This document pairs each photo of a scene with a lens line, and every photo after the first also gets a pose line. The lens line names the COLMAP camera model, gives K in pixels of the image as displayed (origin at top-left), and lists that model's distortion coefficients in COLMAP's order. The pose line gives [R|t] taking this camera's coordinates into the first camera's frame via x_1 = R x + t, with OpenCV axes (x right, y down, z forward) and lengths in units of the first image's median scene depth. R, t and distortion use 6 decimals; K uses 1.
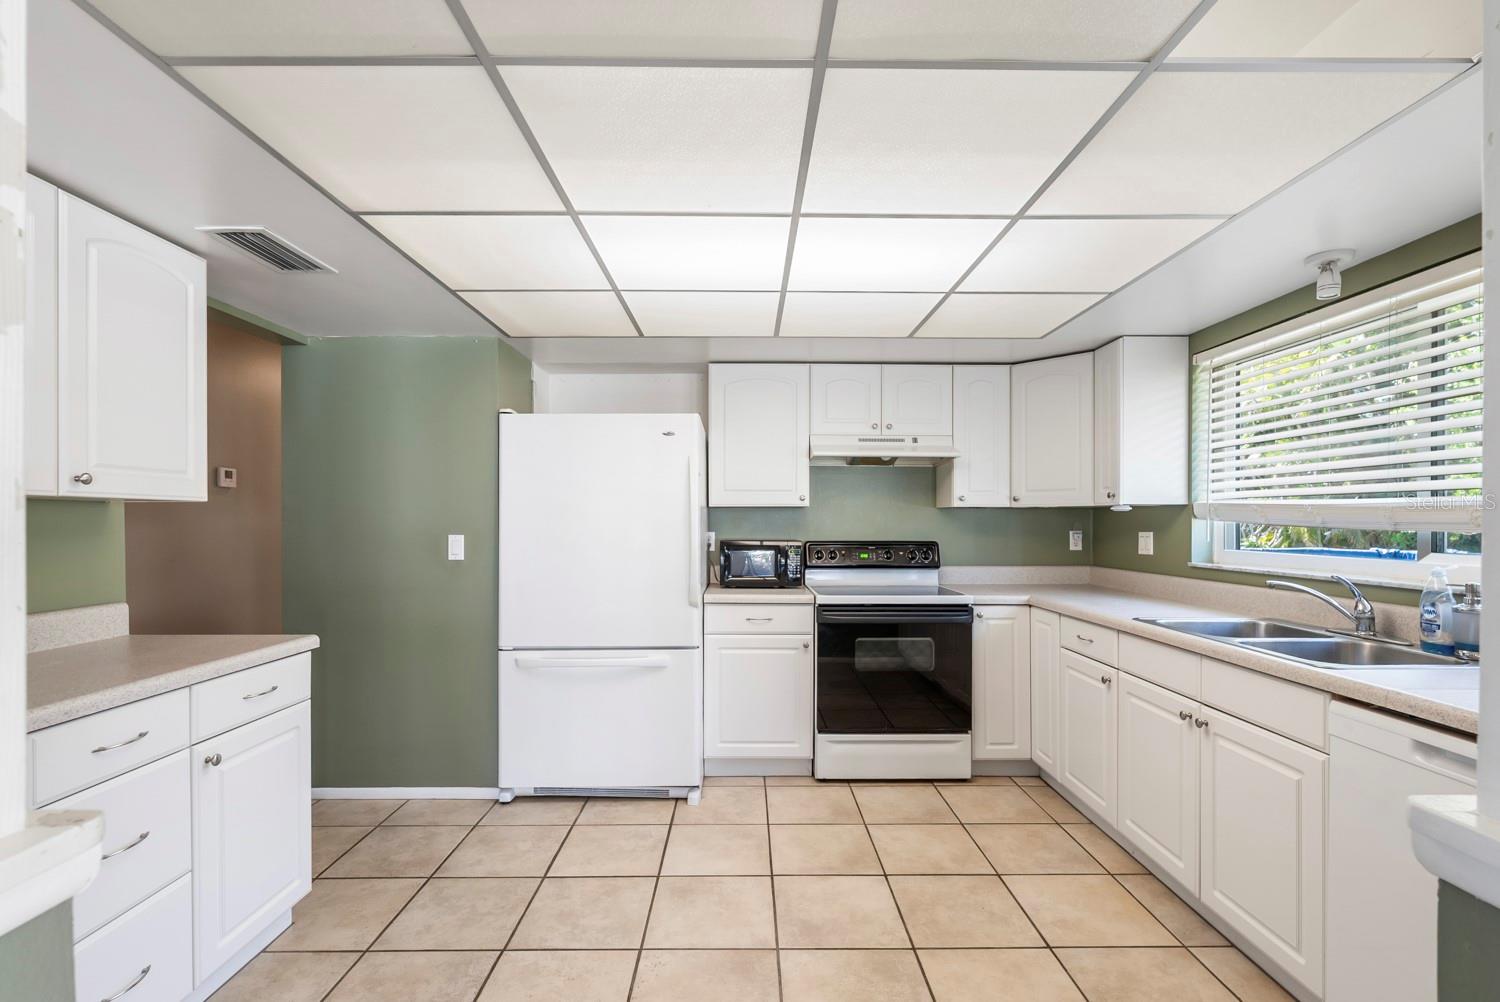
lens RADIAL K [[664.4, 0, 749.4], [0, 664.4, 523.1], [0, 0, 1]] dist [-0.005627, 0.000554]
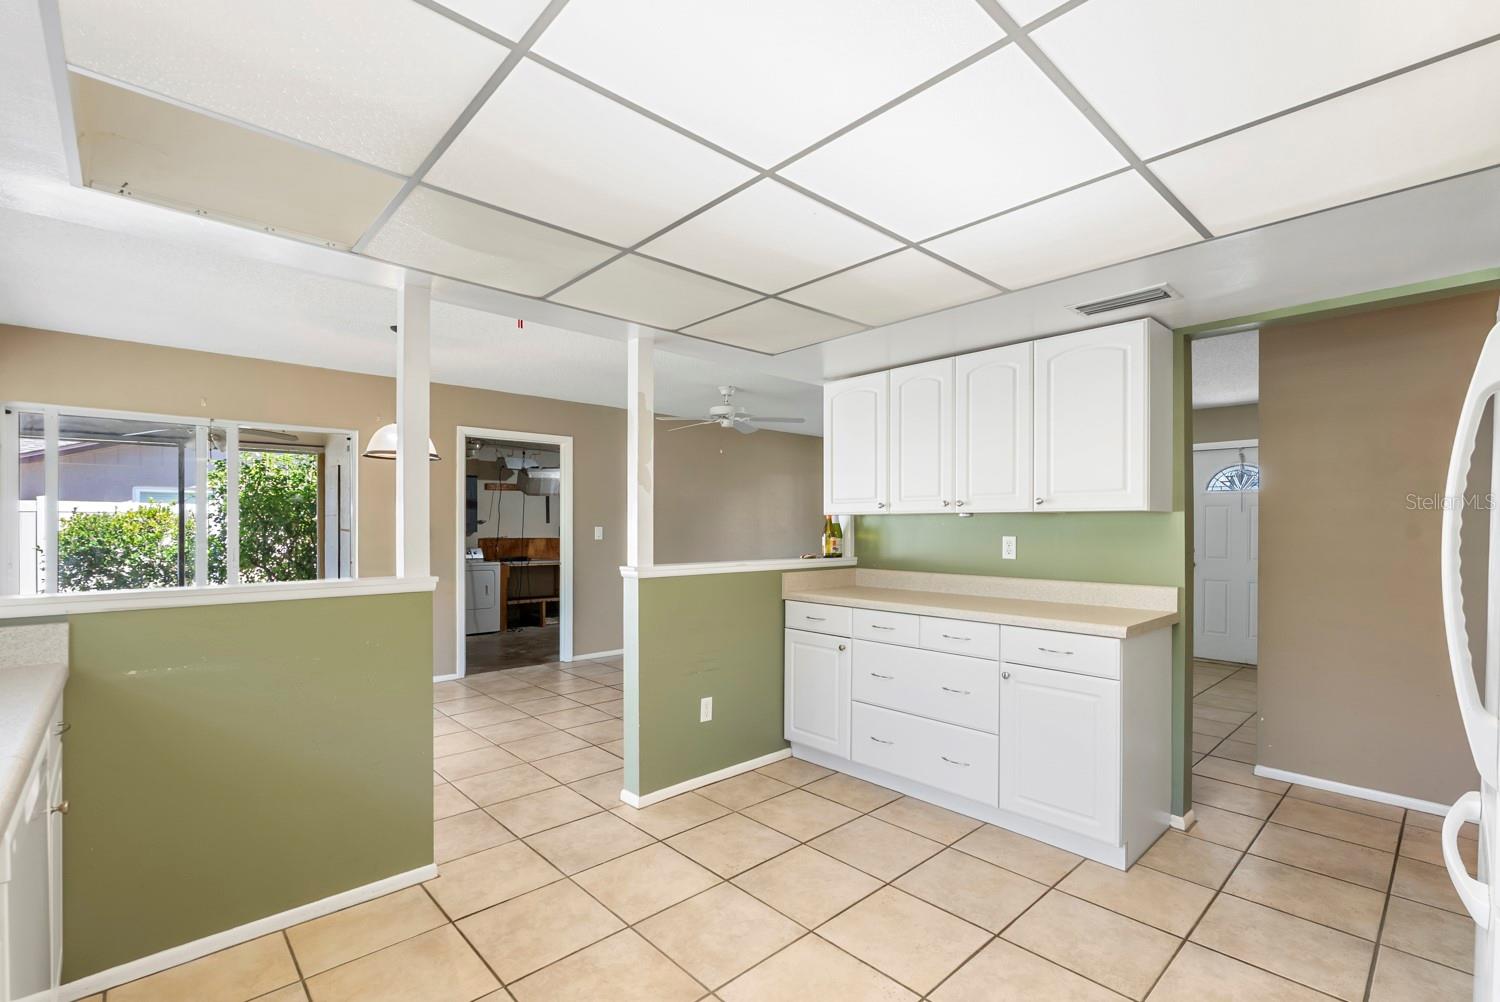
lens RADIAL K [[664.4, 0, 744.0], [0, 664.4, 527.0], [0, 0, 1]] dist [-0.005627, 0.000554]
pose [[-0.739275, 0.000761, -0.673403, 0.413859], [-0.003364, 0.999983, 0.004822, -0.003030], [0.673395, 0.005830, -0.739260, 0.987667]]
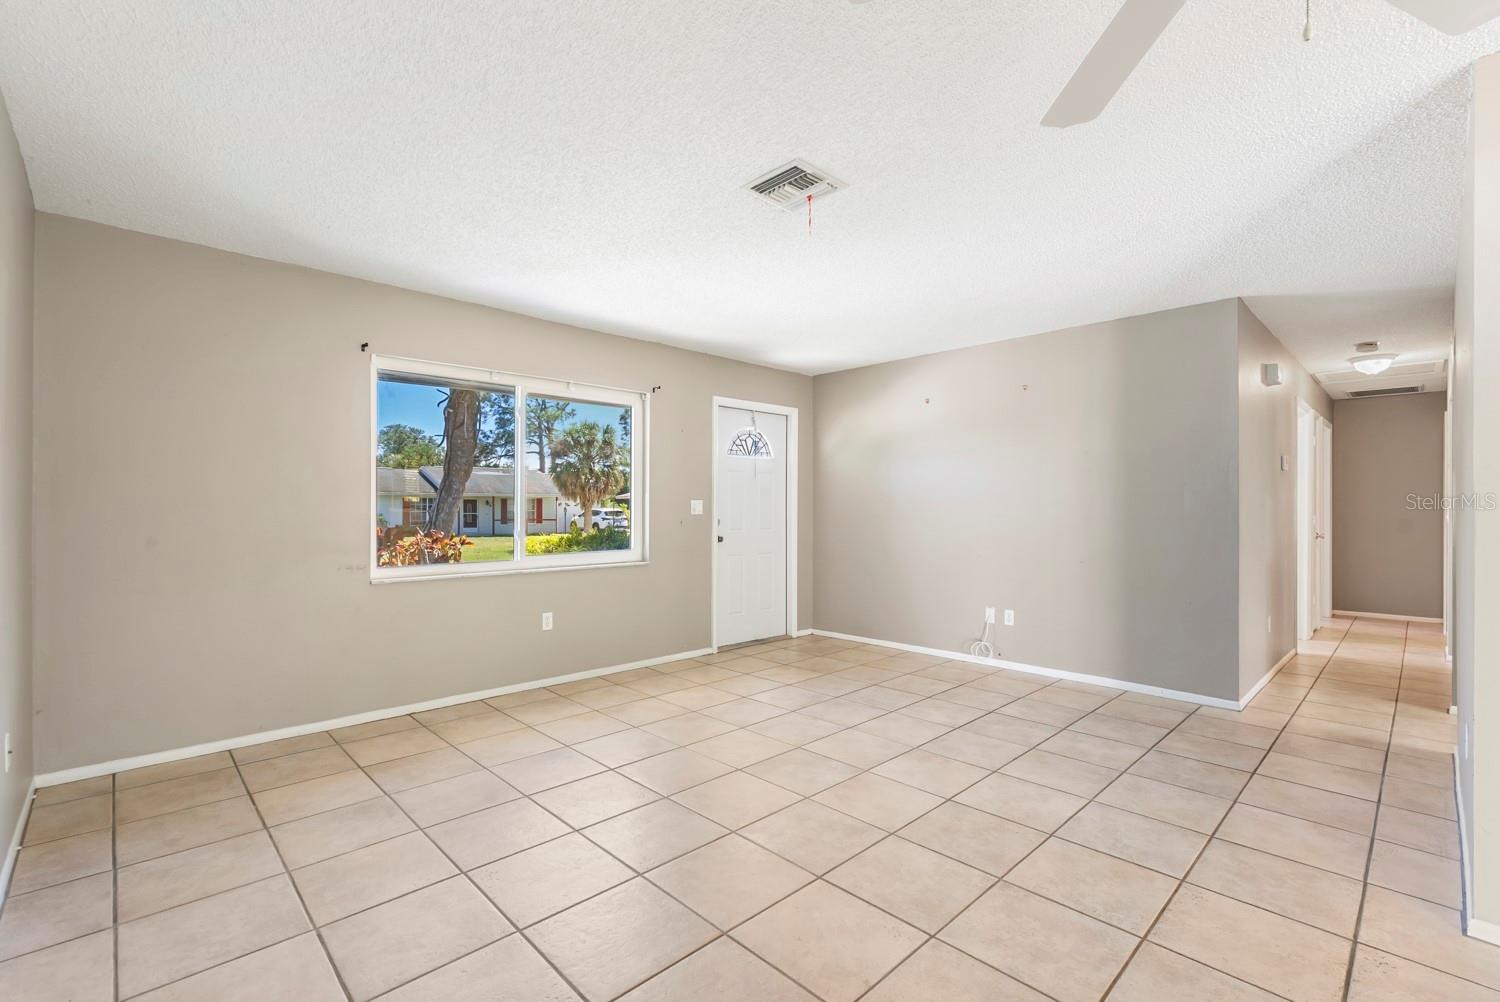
lens RADIAL K [[664.4, 0, 752.0], [0, 664.4, 478.8], [0, 0, 1]] dist [-0.005627, 0.000554]
pose [[0.688823, -0.023229, -0.724557, -0.724740], [-0.009106, 0.999130, -0.040689, 0.034489], [0.724872, 0.034625, 0.688013, -0.863857]]
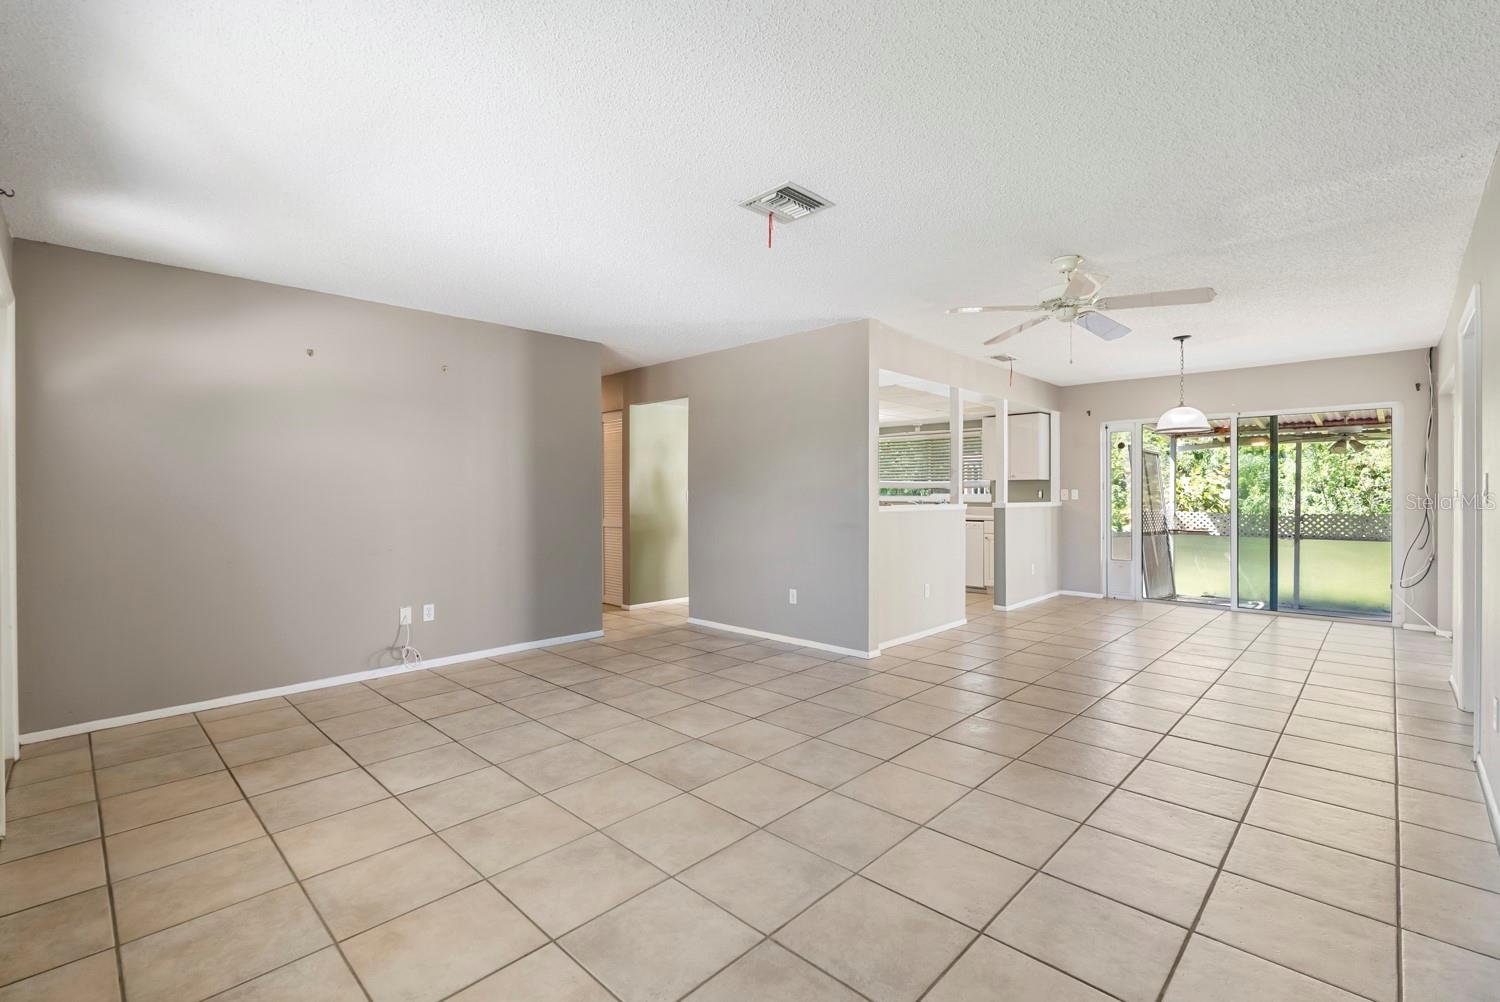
lens RADIAL K [[664.4, 0, 747.8], [0, 664.4, 491.9], [0, 0, 1]] dist [-0.005627, 0.000554]
pose [[0.704751, 0.003088, 0.709448, -2.037494], [0.002212, 0.999976, -0.006551, 0.038887], [-0.709451, 0.006186, 0.704727, -0.855808]]
